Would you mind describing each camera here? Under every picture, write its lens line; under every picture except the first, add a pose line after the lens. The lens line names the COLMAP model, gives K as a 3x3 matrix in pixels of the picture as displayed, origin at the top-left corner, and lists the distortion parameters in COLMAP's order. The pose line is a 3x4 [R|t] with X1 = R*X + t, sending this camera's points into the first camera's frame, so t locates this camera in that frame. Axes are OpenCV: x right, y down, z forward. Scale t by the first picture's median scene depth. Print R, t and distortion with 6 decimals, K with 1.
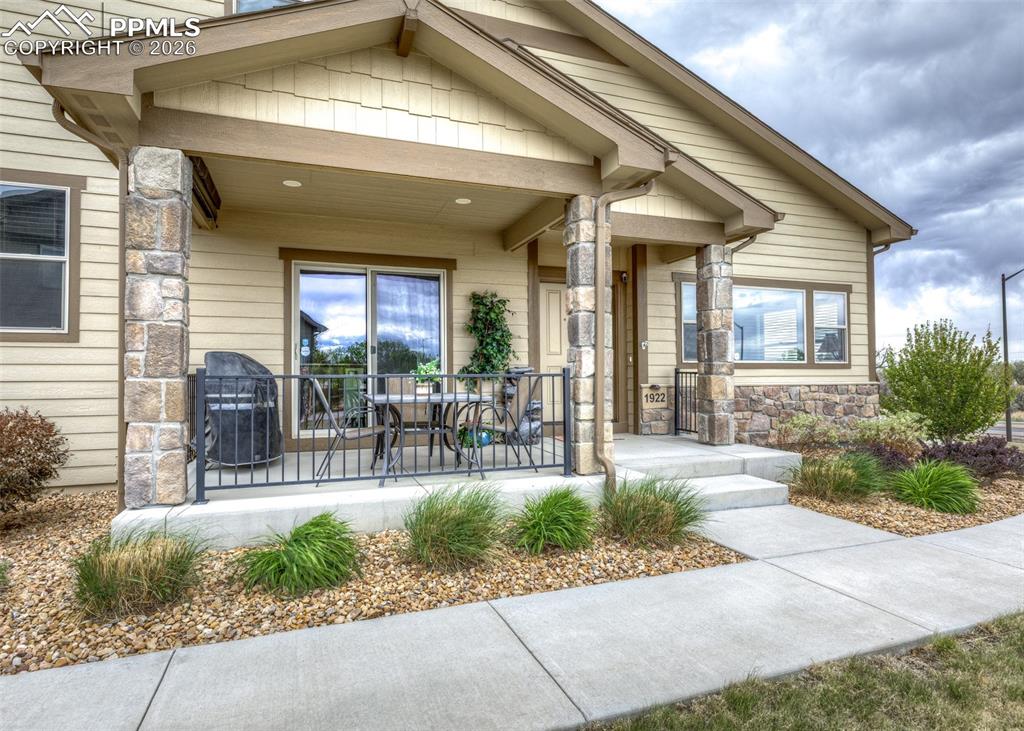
lens RADIAL K [[552.6, 0, 482.7], [0, 552.6, 362.1], [0, 0, 1]] dist [-0.006089, -0.000294]
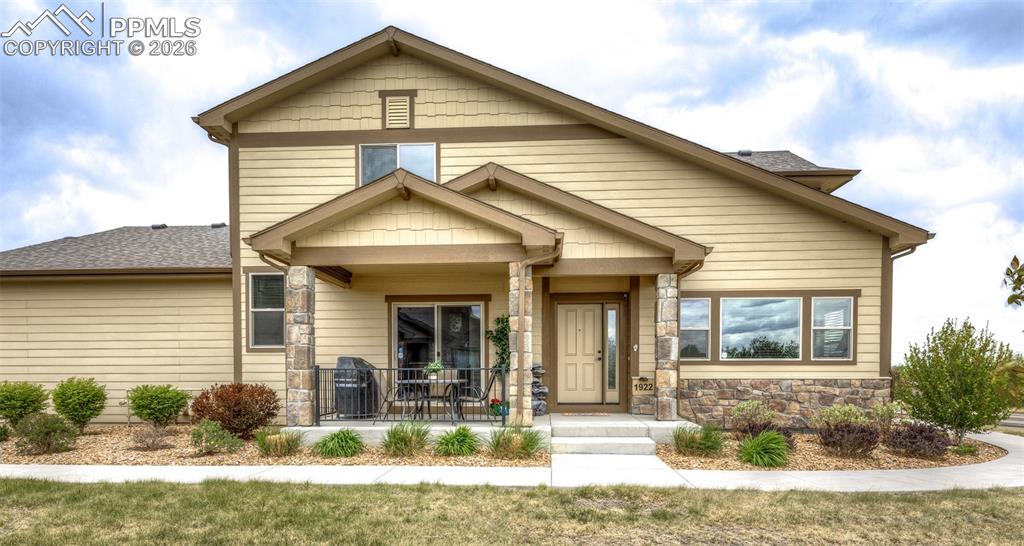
lens RADIAL K [[554.8, 0, 494.1], [0, 554.8, 381.7], [0, 0, 1]] dist [0.000079, 0.000218]
pose [[0.917650, 0.009460, -0.397278, 0.517716], [0.006074, 0.999266, 0.037824, -0.001409], [0.397344, -0.037122, 0.916919, -0.379808]]
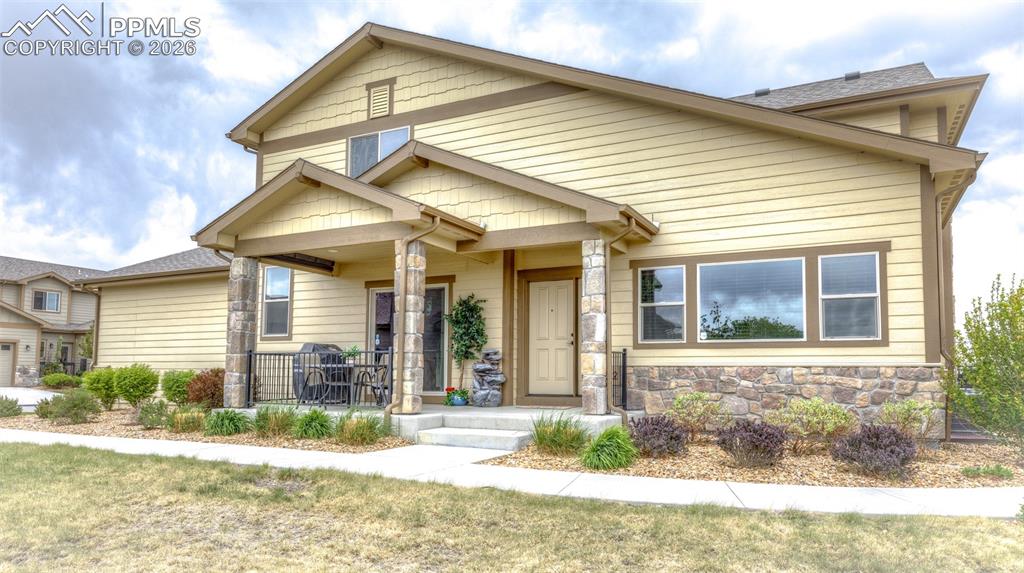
lens RADIAL K [[632.0, 0, 523.5], [0, 632.0, 325.5], [0, 0, 1]] dist [0.005356, 0.000519]
pose [[0.699826, -0.045062, -0.712890, 1.115545], [0.007586, 0.998421, -0.055664, 0.033758], [0.714273, 0.033547, 0.699063, -0.013291]]
